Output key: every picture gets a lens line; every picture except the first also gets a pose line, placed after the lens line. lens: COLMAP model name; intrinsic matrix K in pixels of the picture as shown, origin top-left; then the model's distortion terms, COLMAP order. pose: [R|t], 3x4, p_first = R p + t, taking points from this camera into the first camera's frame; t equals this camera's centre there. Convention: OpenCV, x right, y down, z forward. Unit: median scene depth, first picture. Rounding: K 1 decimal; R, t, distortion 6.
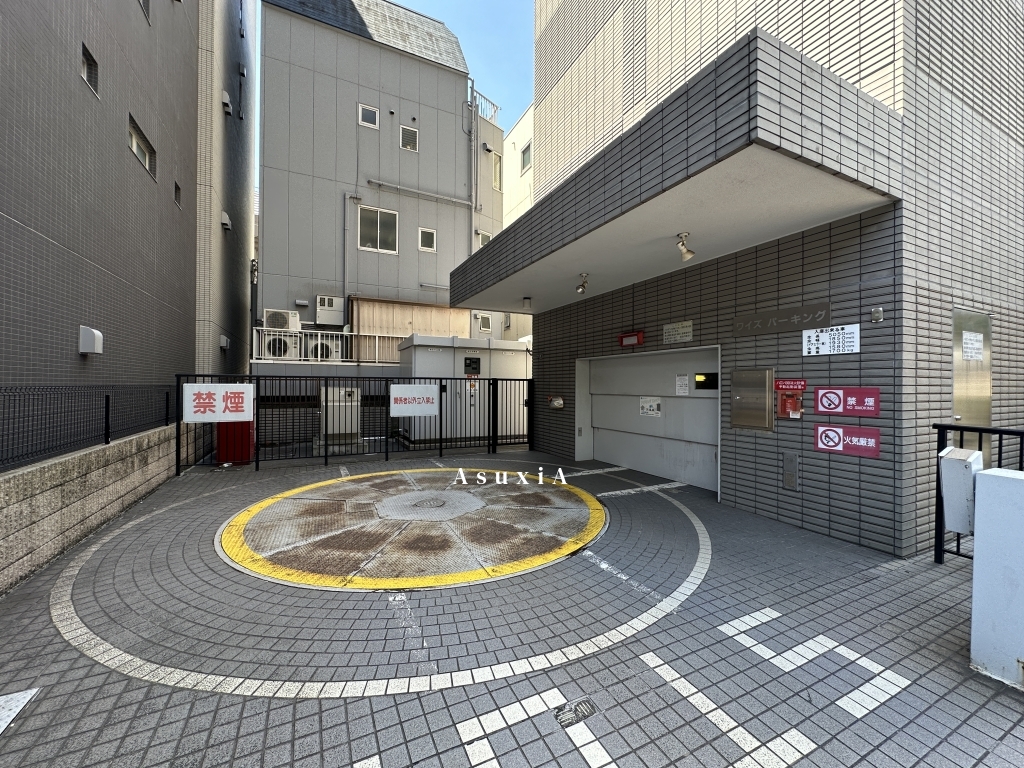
lens RADIAL K [[407.9, 0, 510.7], [0, 407.9, 385.9], [0, 0, 1]] dist [-0.001396, 0.000716]
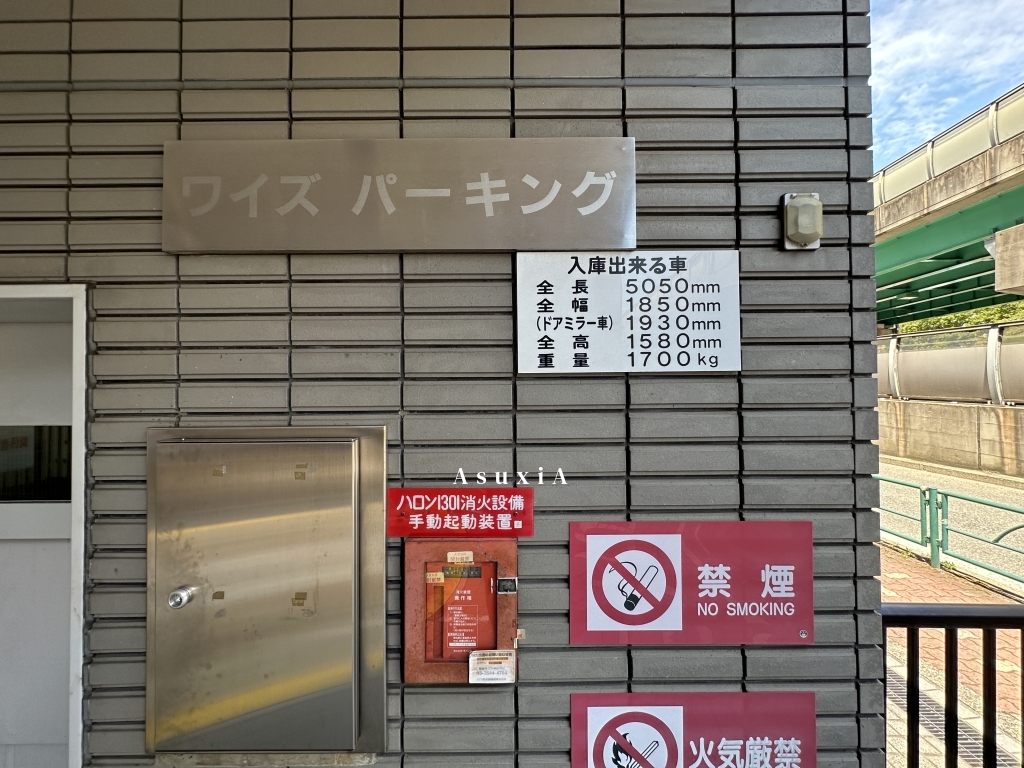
lens RADIAL K [[407.9, 0, 511.7], [0, 407.9, 381.1], [0, 0, 1]] dist [-0.001396, 0.000716]
pose [[0.439688, 0.012298, 0.898066, 0.534424], [0.008402, 0.999806, -0.017804, -0.067118], [-0.898111, 0.015374, 0.439499, 0.924962]]
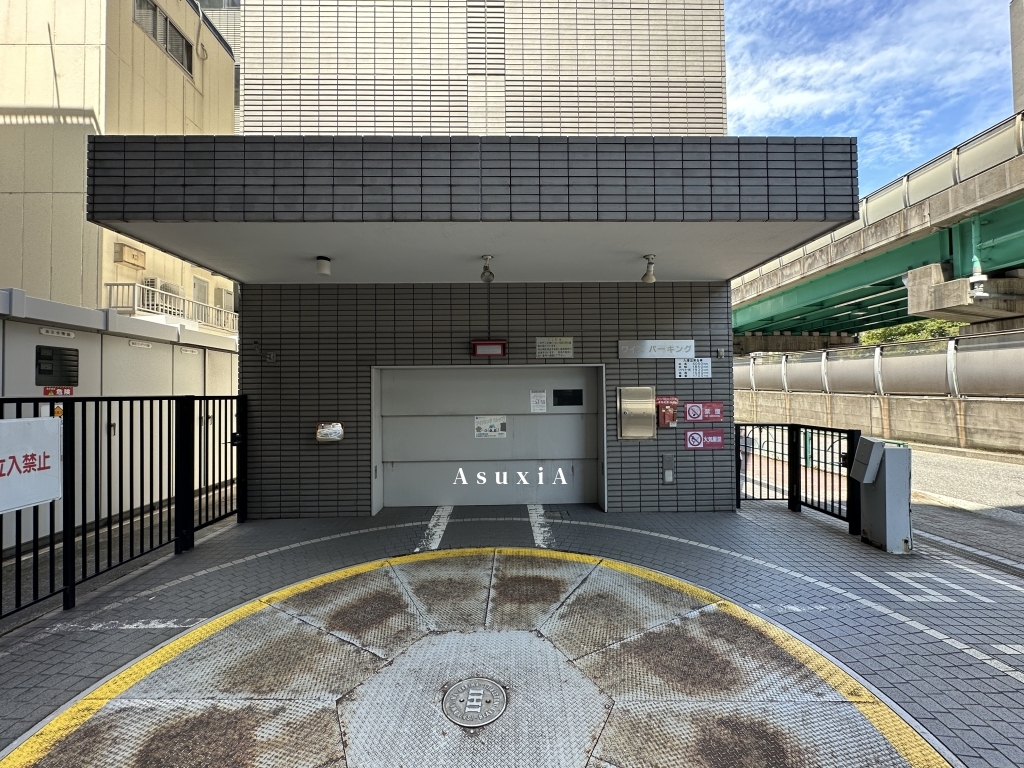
lens RADIAL K [[407.9, 0, 511.0], [0, 407.9, 384.8], [0, 0, 1]] dist [-0.001396, 0.000716]
pose [[0.418593, 0.008390, 0.908135, -0.689380], [0.014127, 0.999776, -0.015749, -0.039989], [-0.908064, 0.019422, 0.418381, 0.948363]]
